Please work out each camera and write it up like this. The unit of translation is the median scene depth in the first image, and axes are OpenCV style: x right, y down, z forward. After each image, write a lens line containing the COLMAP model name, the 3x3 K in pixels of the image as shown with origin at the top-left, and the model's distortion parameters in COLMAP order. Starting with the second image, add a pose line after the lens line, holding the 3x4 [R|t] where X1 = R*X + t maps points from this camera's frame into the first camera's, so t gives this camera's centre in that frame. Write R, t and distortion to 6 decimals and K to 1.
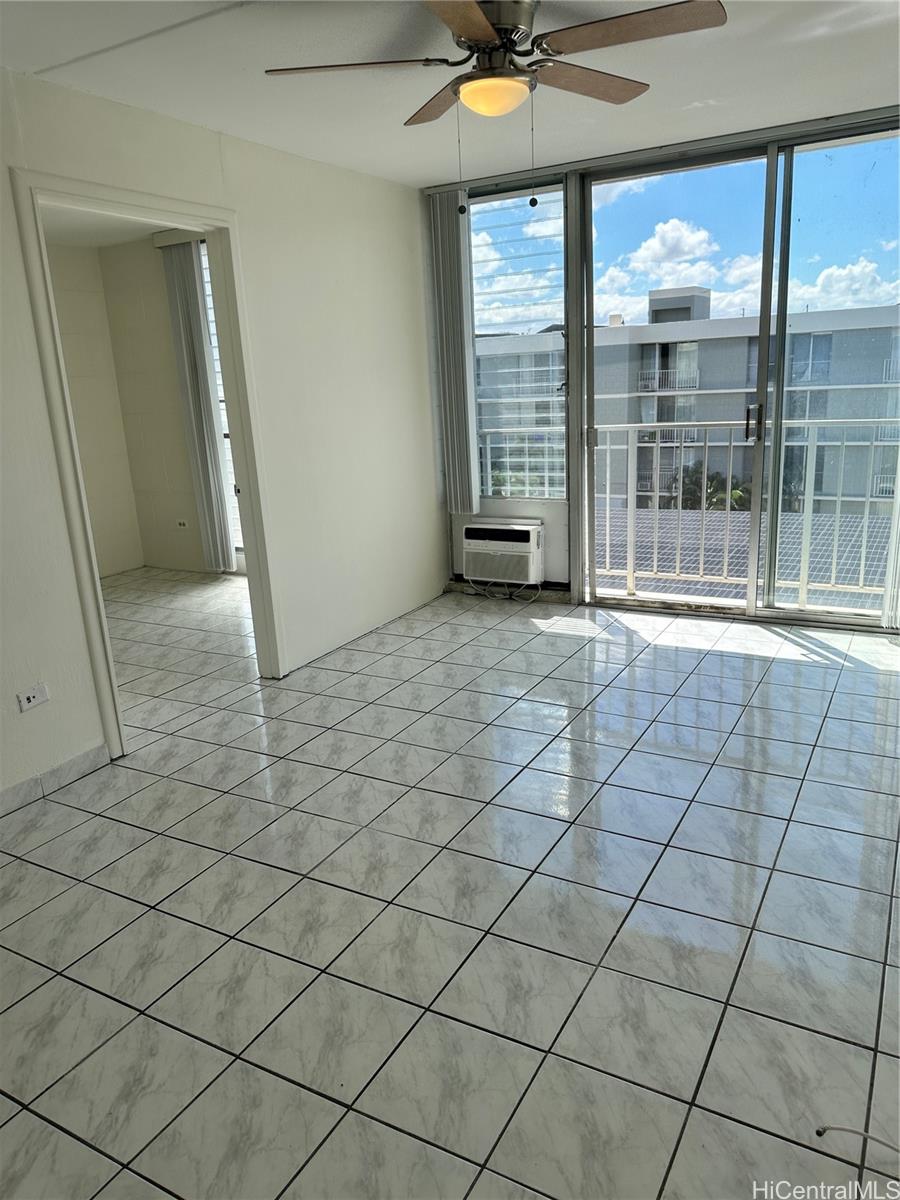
lens RADIAL K [[847.9, 0, 447.5], [0, 847.9, 607.5], [0, 0, 1]] dist [0.107577, -0.159843]
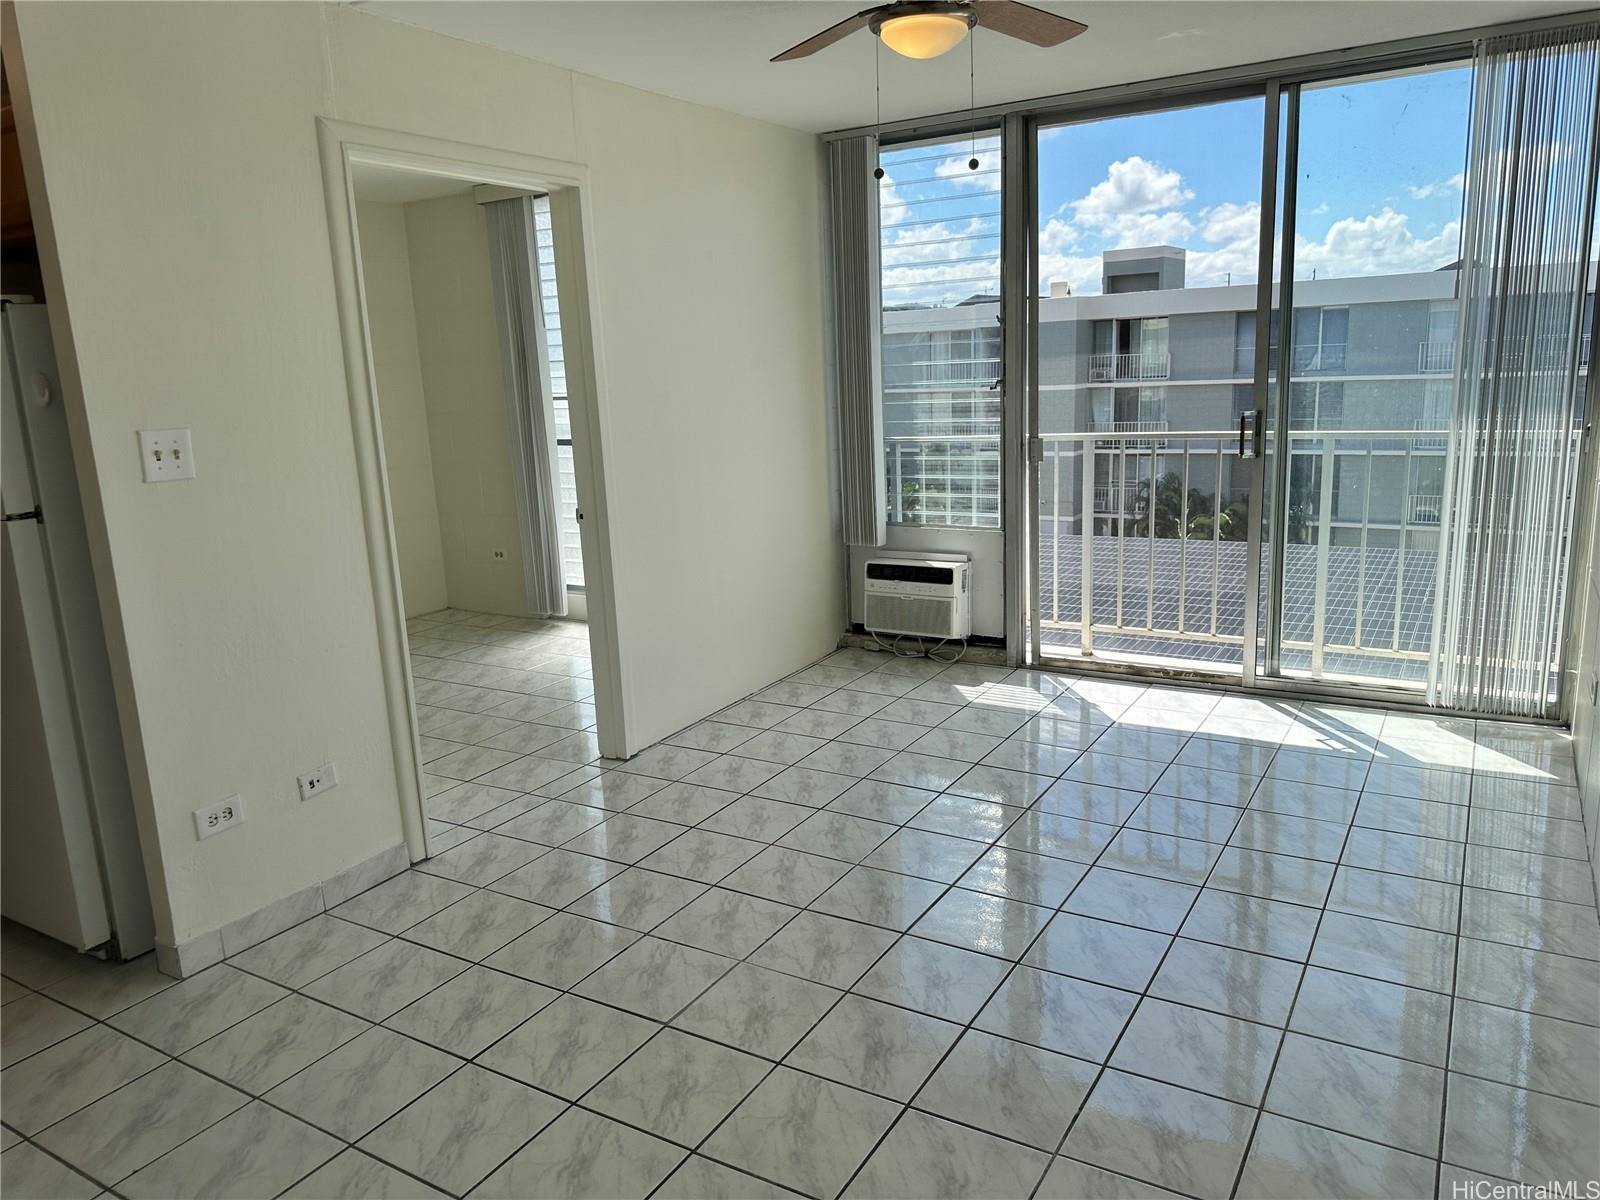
lens RADIAL K [[1130.5, 0, 800.0], [0, 1130.5, 600.0], [0, 0, 1]] dist [0.107577, -0.159843]
pose [[0.999527, 0.012910, -0.027920, -0.014506], [-0.014420, 0.998406, -0.054562, -0.006482], [0.027171, 0.054939, 0.998120, -0.022455]]
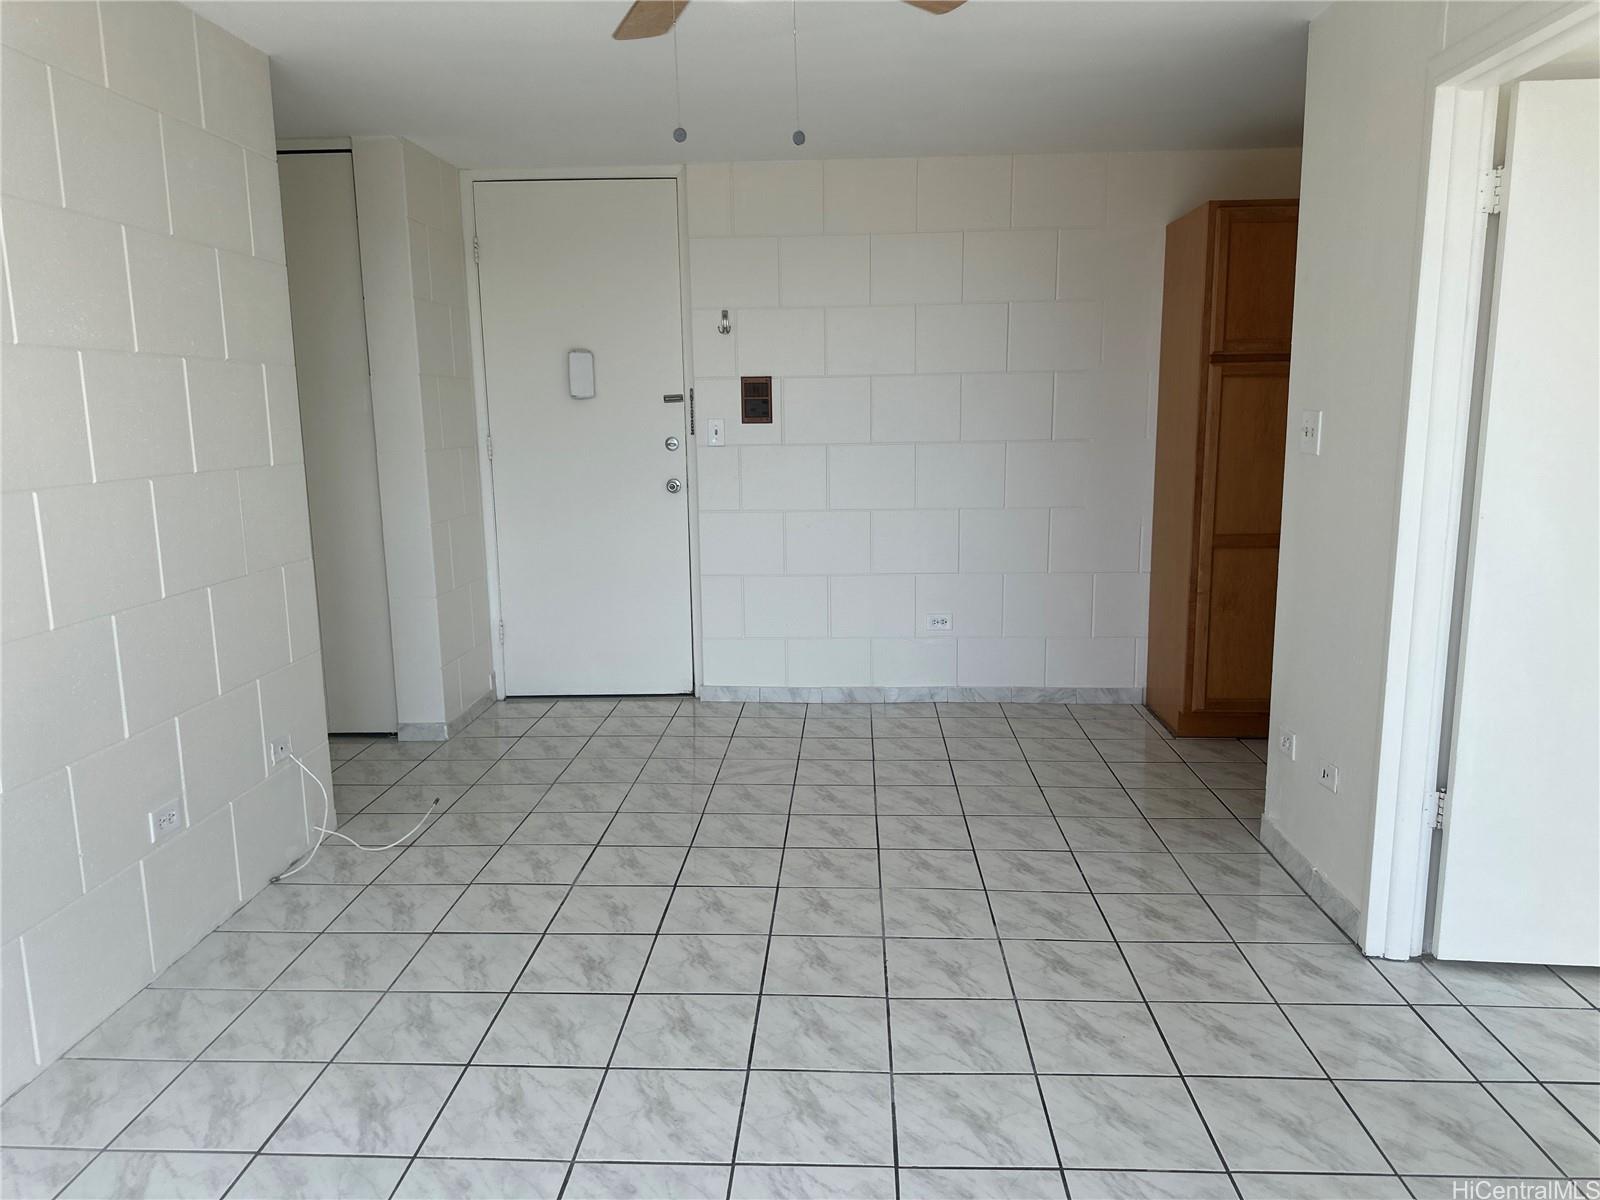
lens RADIAL K [[1130.5, 0, 800.0], [0, 1130.5, 600.0], [0, 0, 1]] dist [0.107577, -0.159843]
pose [[-0.892629, 0.137028, -0.429460, 0.270537], [-0.058933, 0.909033, 0.412536, -0.326574], [0.446922, 0.393551, -0.803354, 1.160330]]
